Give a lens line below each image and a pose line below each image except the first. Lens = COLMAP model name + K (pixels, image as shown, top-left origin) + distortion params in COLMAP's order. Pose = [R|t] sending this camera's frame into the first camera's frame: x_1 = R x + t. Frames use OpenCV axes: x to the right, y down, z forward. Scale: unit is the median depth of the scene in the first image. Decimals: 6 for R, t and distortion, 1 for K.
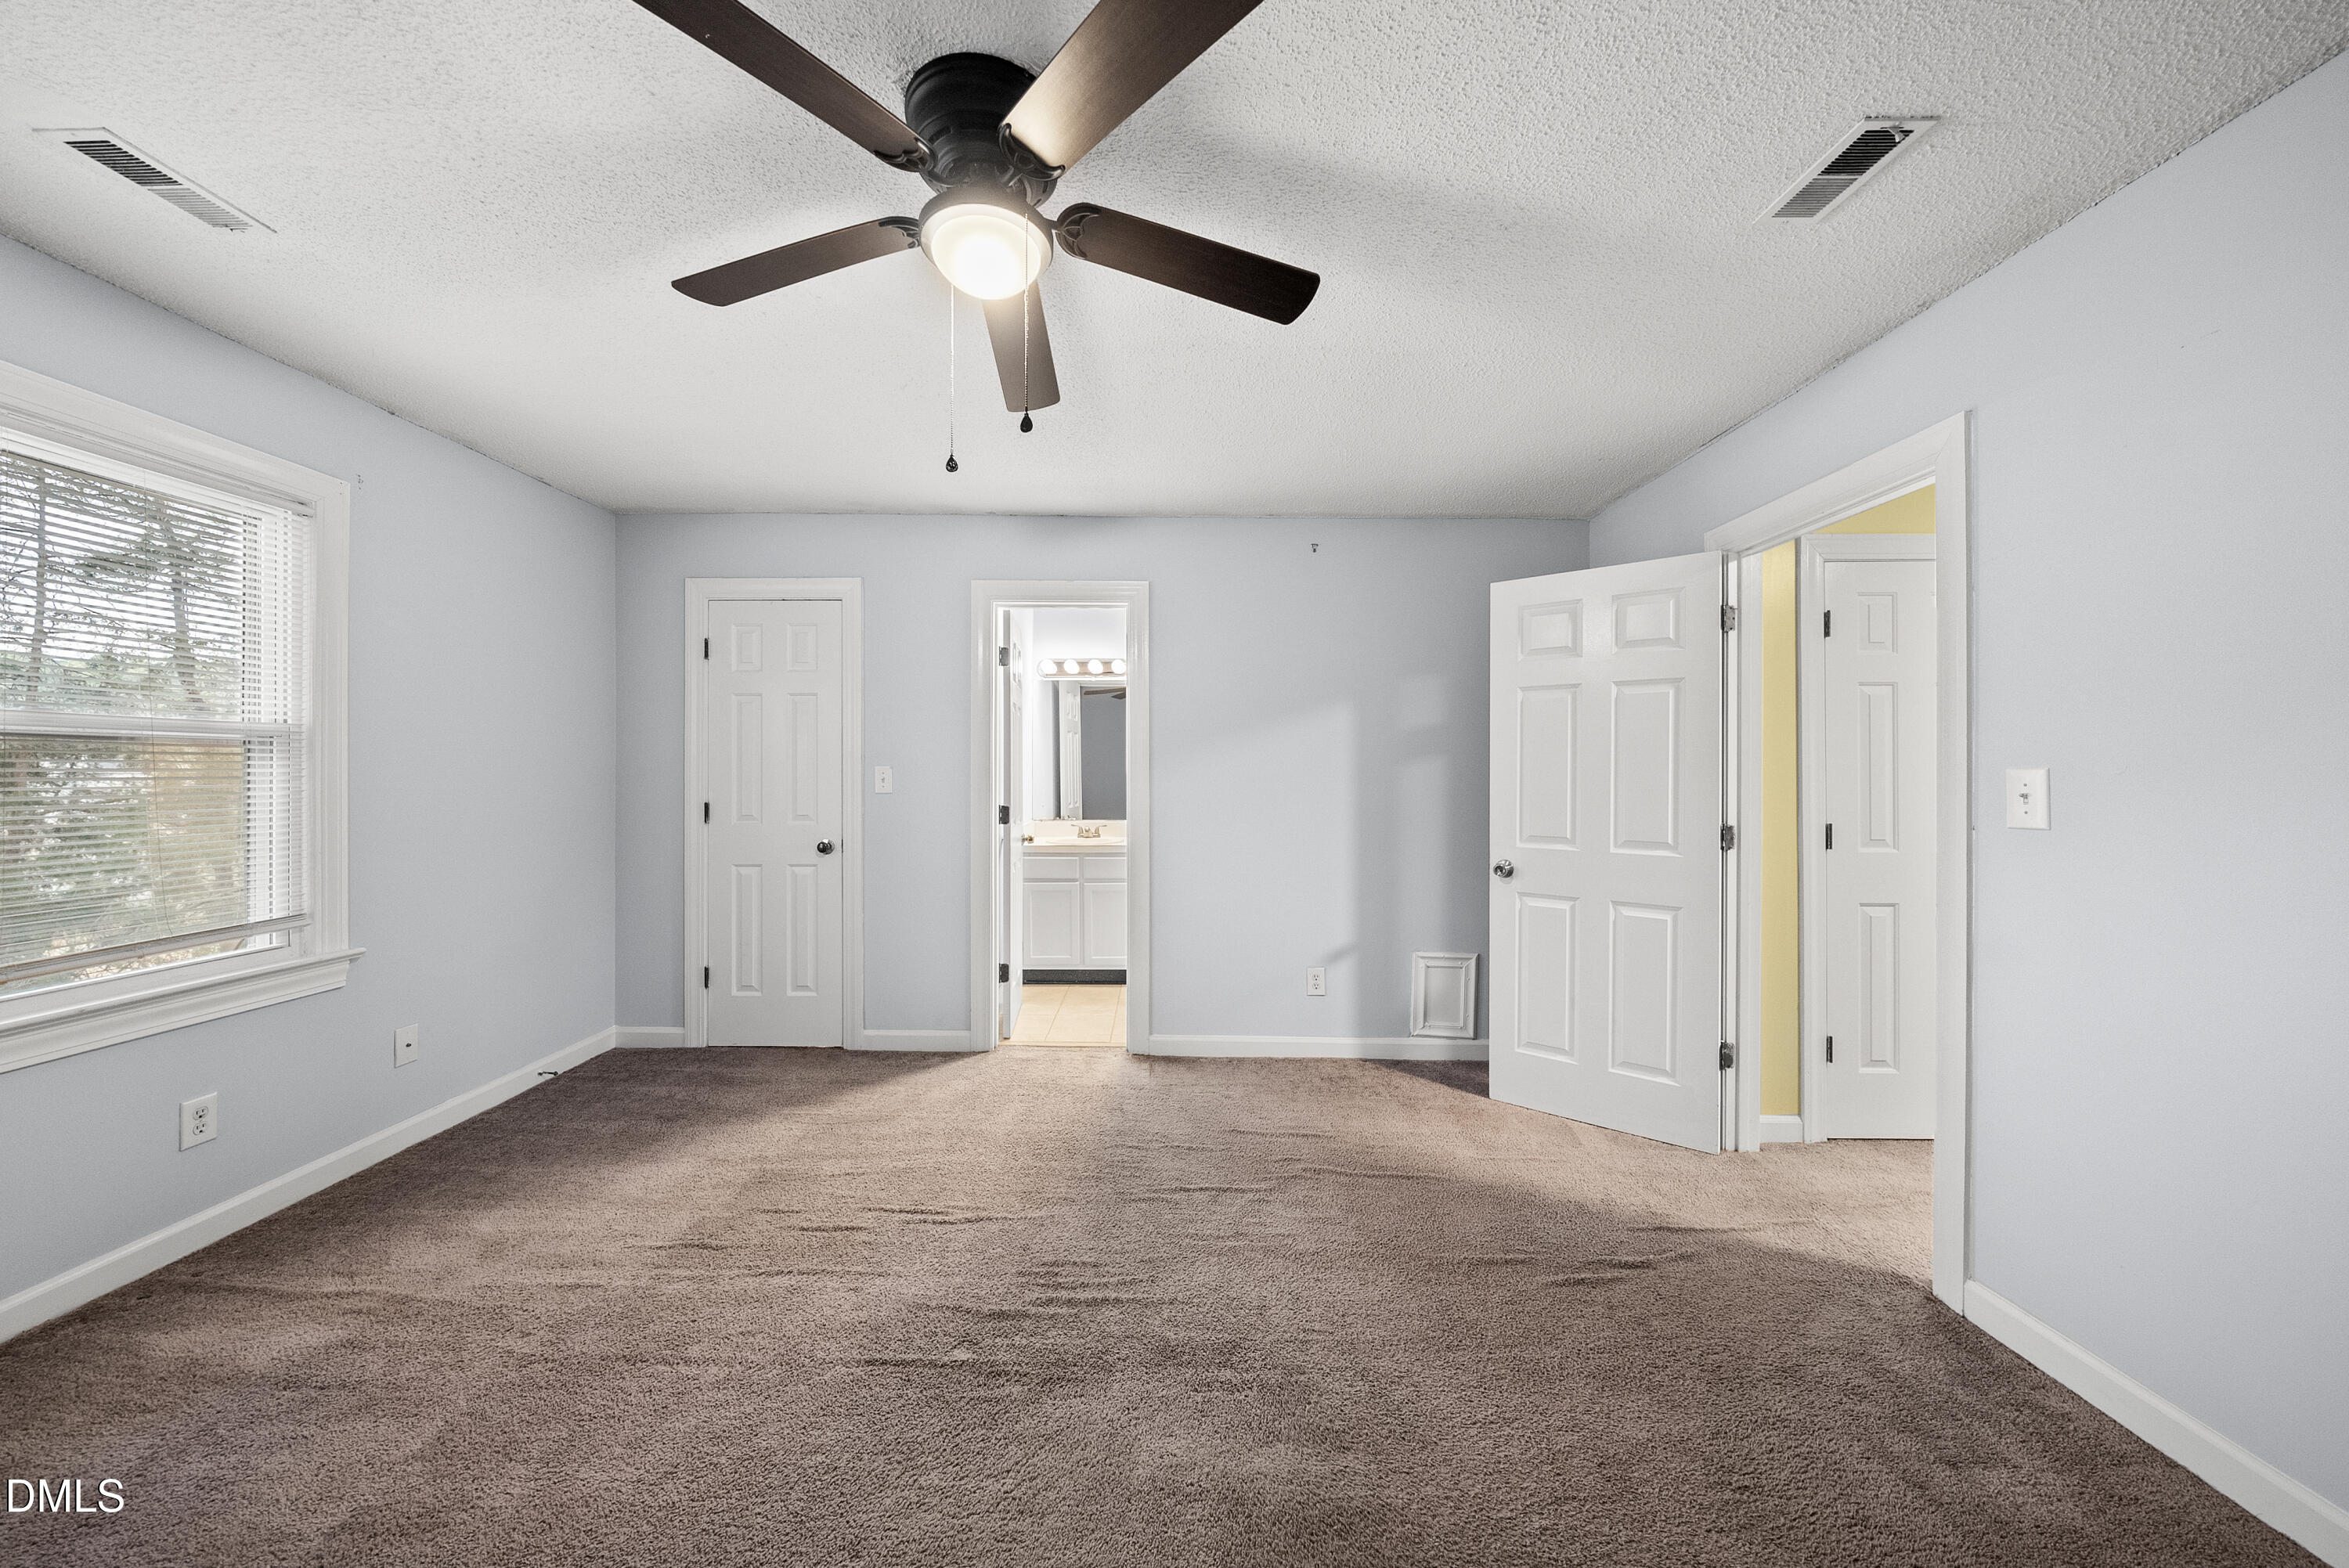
lens RADIAL K [[810.9, 0, 1165.2], [0, 810.9, 769.2], [0, 0, 1]] dist [-0.006883, 0.000054]
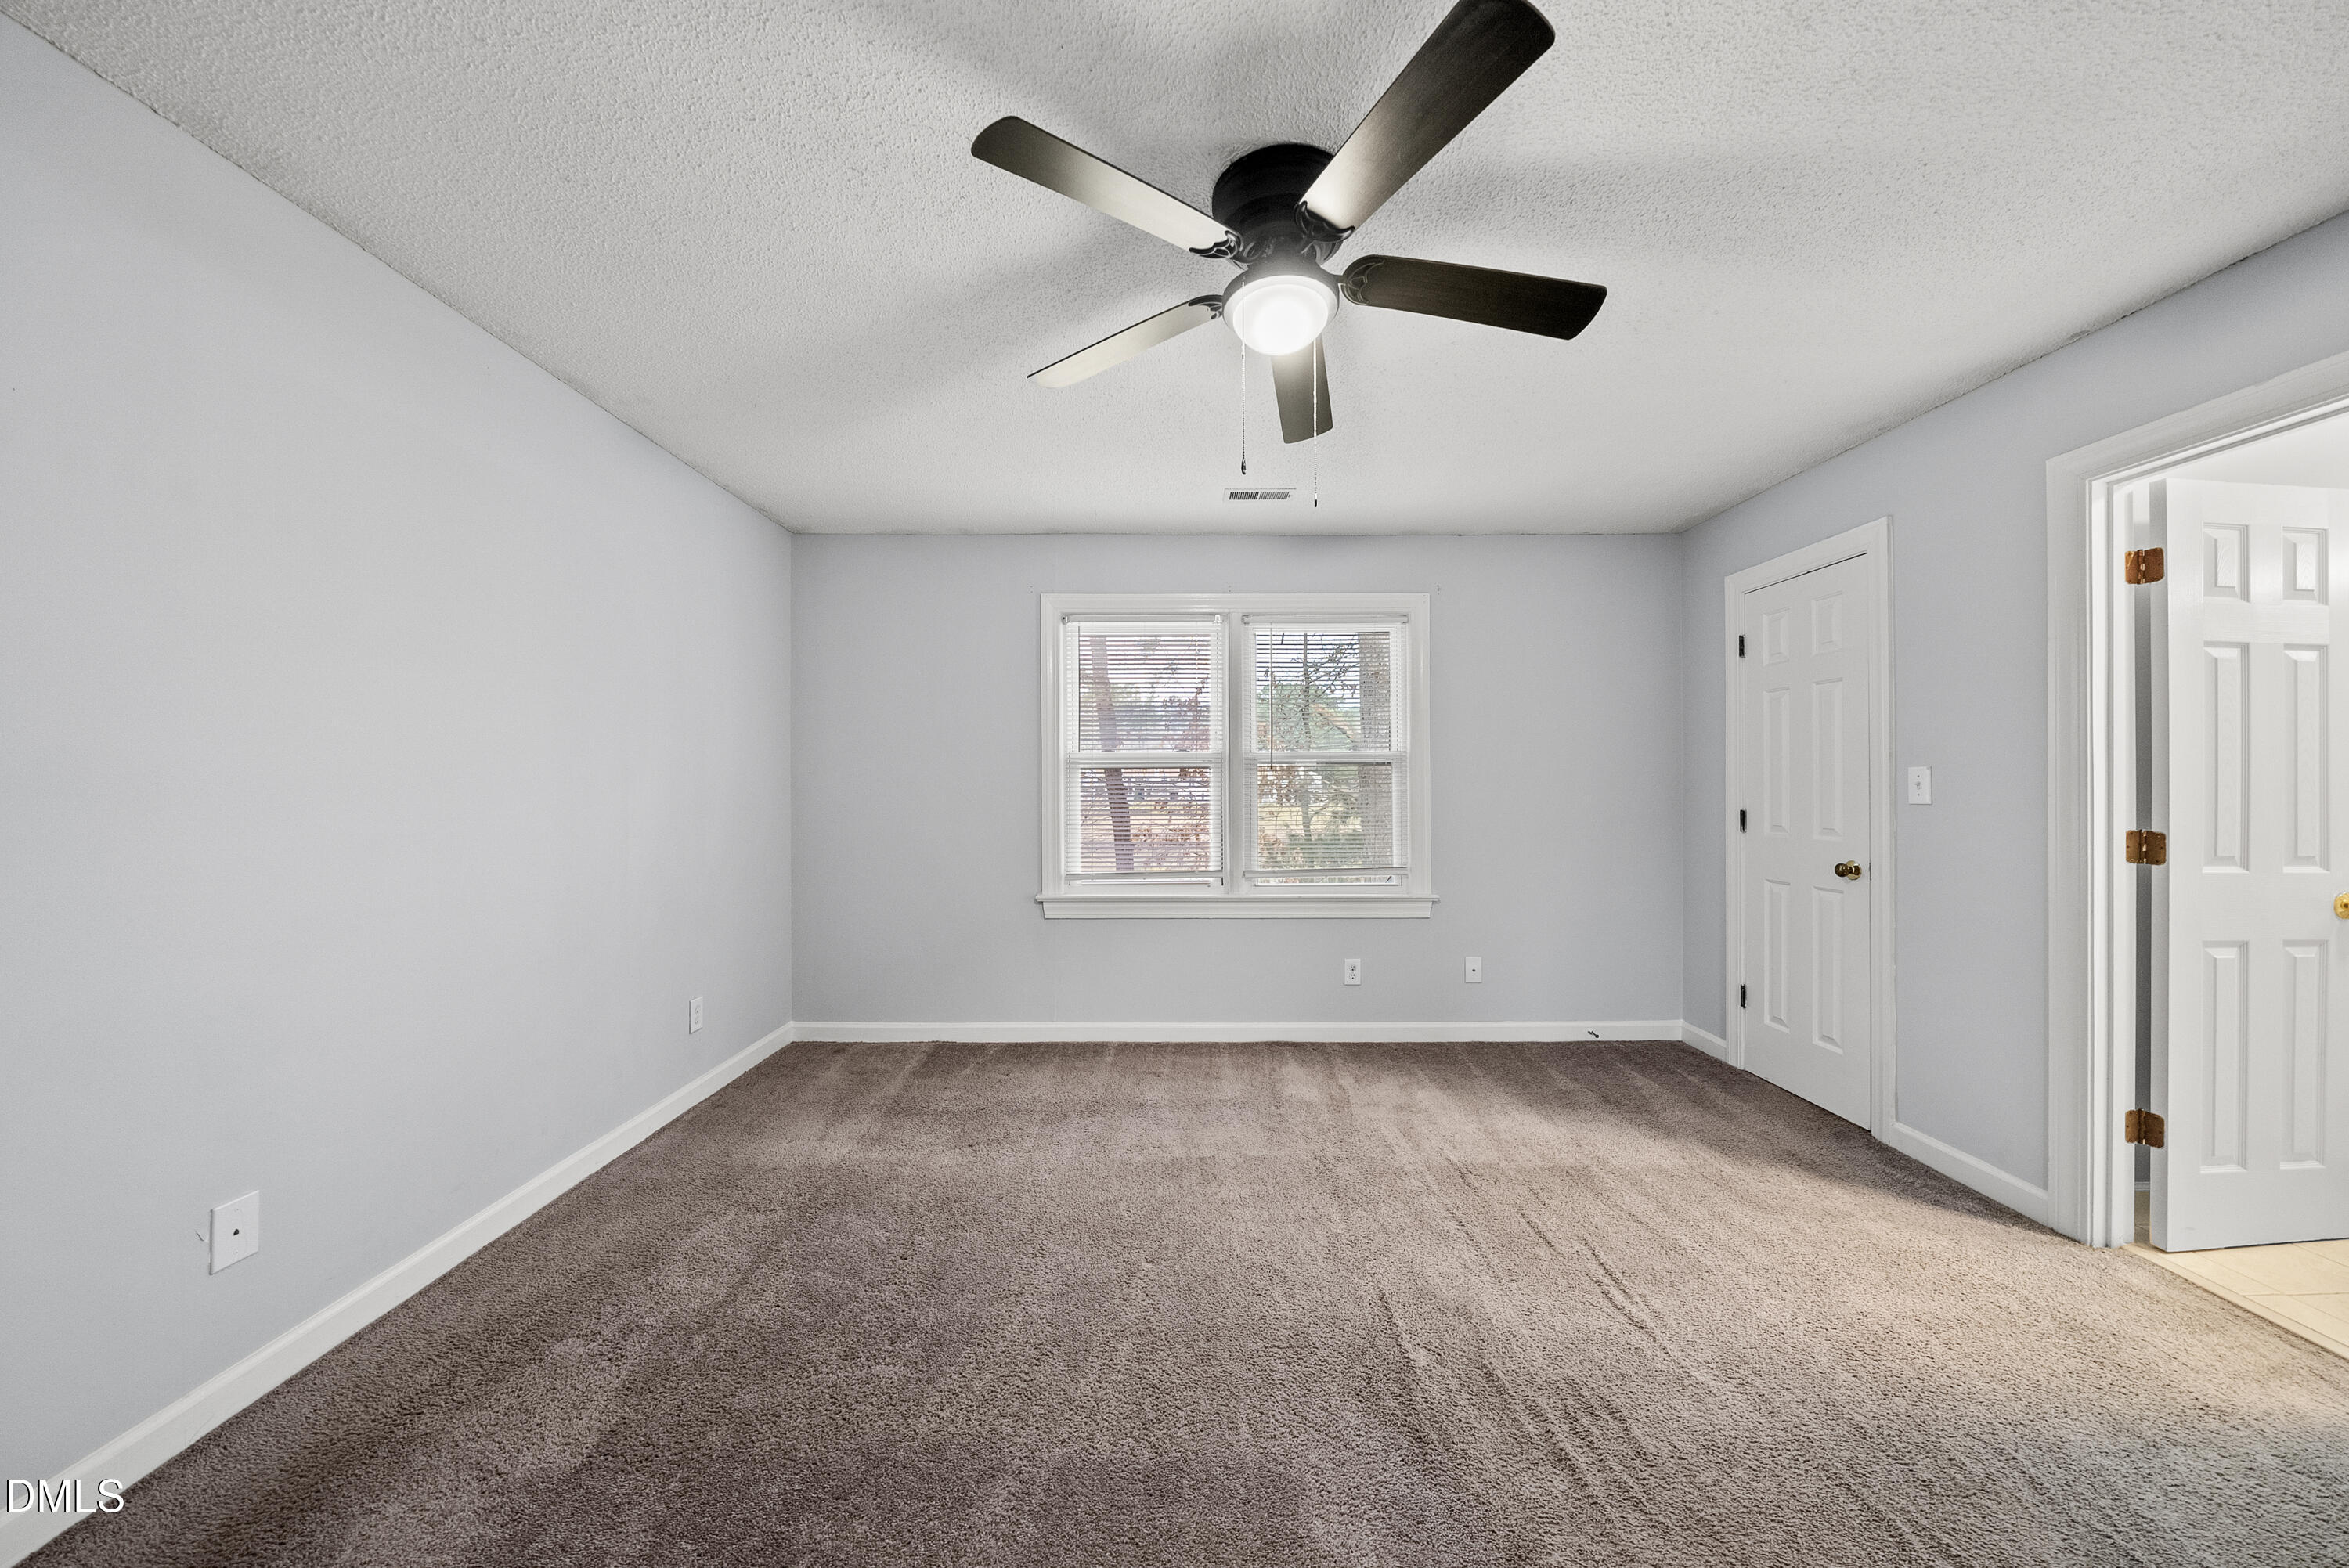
lens RADIAL K [[802.9, 0, 1173.2], [0, 802.9, 782.3], [0, 0, 1]] dist [-0.007691, -0.000001]
pose [[0.015000, -0.005106, -0.999874, 0.417994], [0.009557, 0.999942, -0.004963, 0.009024], [0.999842, -0.009482, 0.015048, 0.389231]]
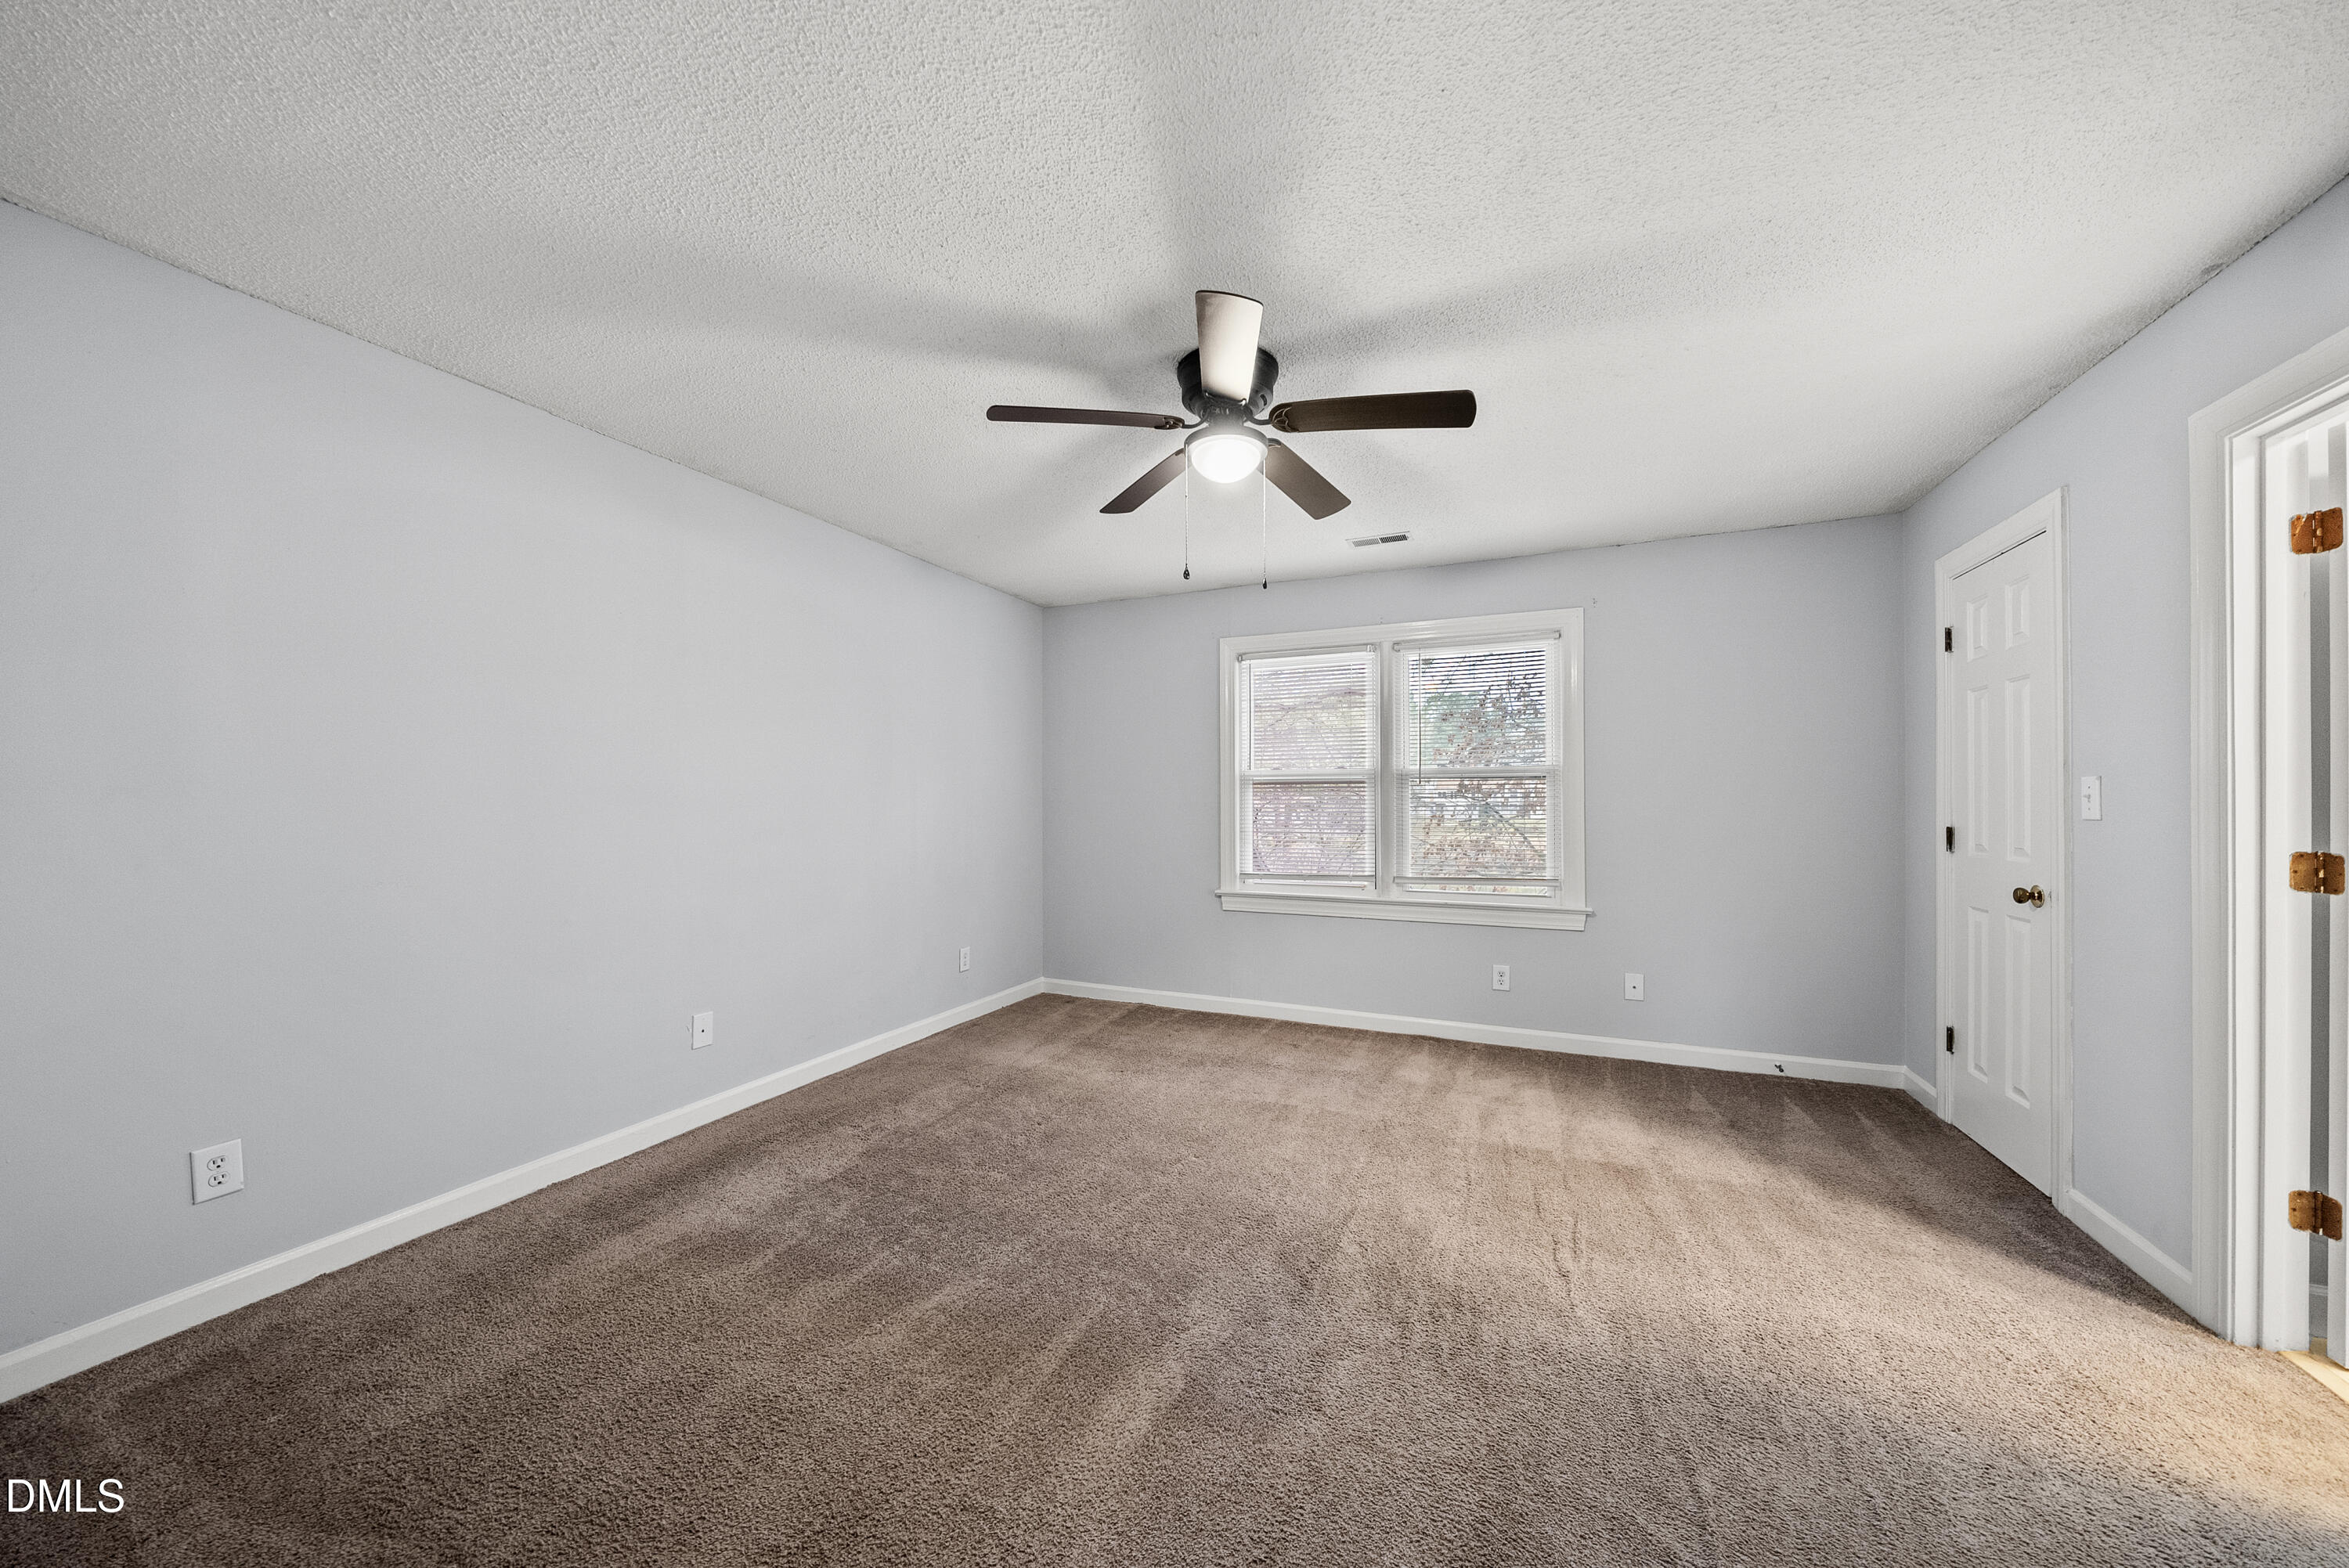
lens RADIAL K [[805.5, 0, 1174.7], [0, 805.5, 794.1], [0, 0, 1]] dist [-0.007319, -0.000002]
pose [[-0.389228, -0.008705, -0.921100, 0.580447], [0.006896, 0.999900, -0.012364, 0.015201], [0.921116, -0.011164, -0.389129, 0.706340]]
